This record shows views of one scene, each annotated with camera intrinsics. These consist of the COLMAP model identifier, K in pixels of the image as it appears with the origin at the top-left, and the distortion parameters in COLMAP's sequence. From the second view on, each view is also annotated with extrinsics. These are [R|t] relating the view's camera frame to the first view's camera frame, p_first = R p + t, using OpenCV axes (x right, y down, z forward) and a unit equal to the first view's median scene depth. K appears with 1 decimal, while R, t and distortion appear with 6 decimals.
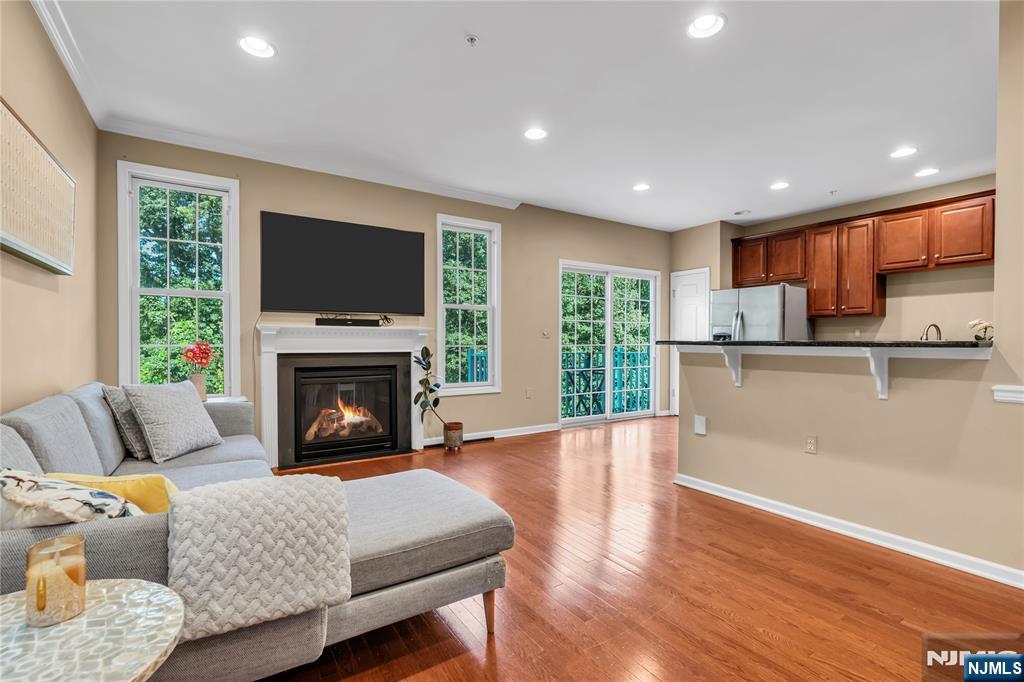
lens RADIAL K [[459.4, 0, 511.5], [0, 459.4, 345.8], [0, 0, 1]] dist [-0.008966, 0.002919]
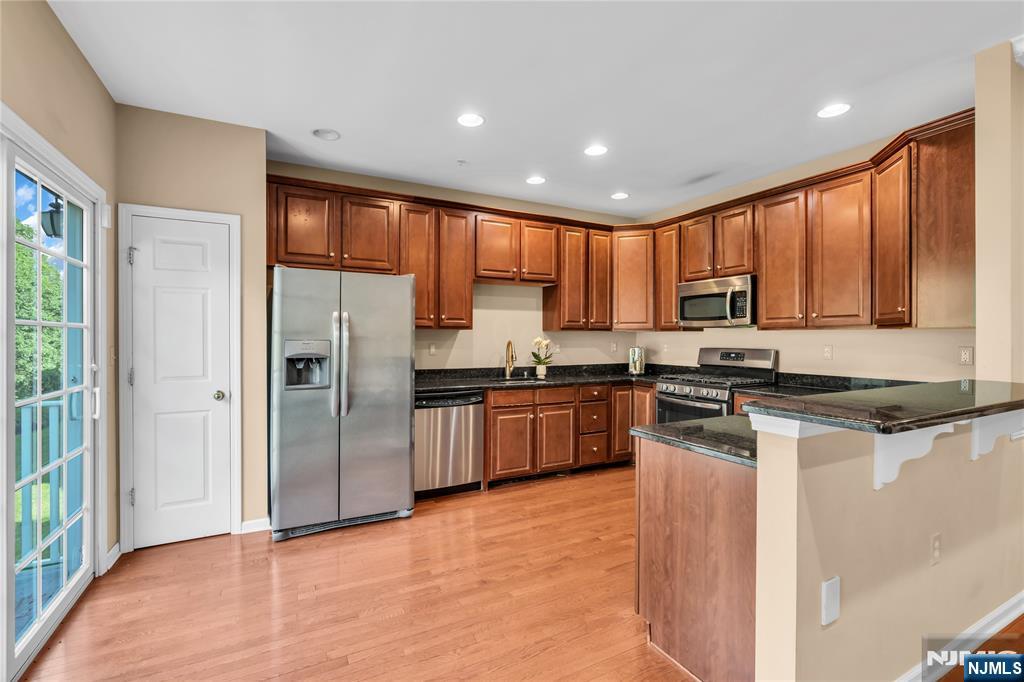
lens RADIAL K [[459.4, 0, 511.0], [0, 459.4, 340.8], [0, 0, 1]] dist [-0.008966, 0.002919]
pose [[0.098214, -0.007932, 0.995134, -0.029426], [0.008631, 0.999937, 0.007118, -0.053942], [-0.995128, 0.007890, 0.098276, 0.896163]]
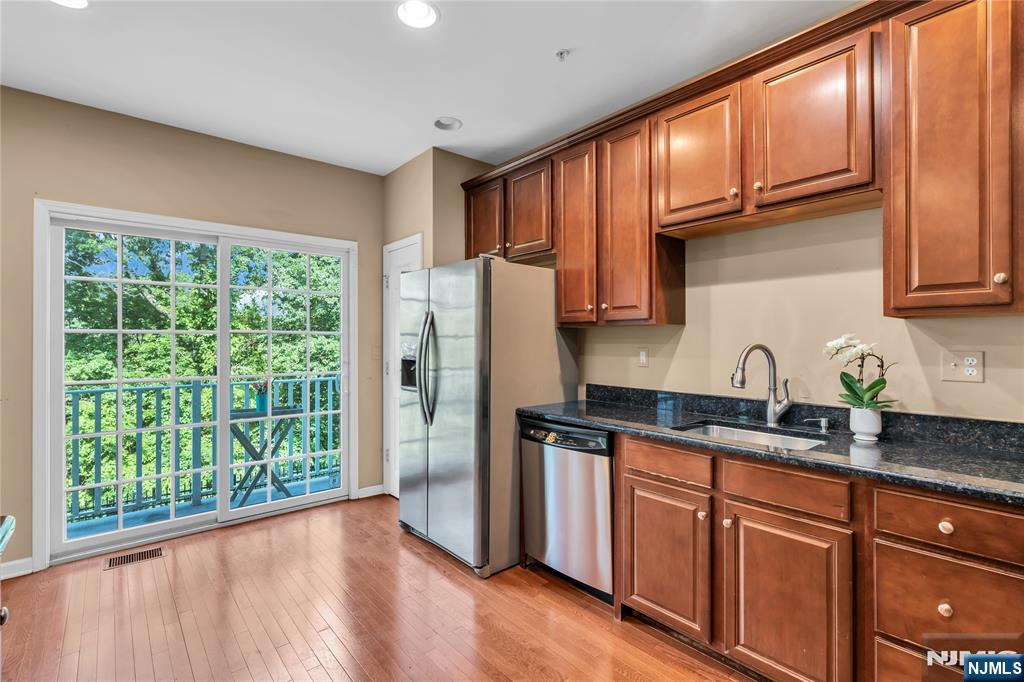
lens RADIAL K [[459.4, 0, 517.8], [0, 459.4, 339.1], [0, 0, 1]] dist [-0.008966, 0.002919]
pose [[0.989237, -0.005375, 0.146223, 0.622431], [0.007375, 0.999887, -0.013135, -0.048330], [-0.146136, 0.014072, 0.989164, 0.590478]]
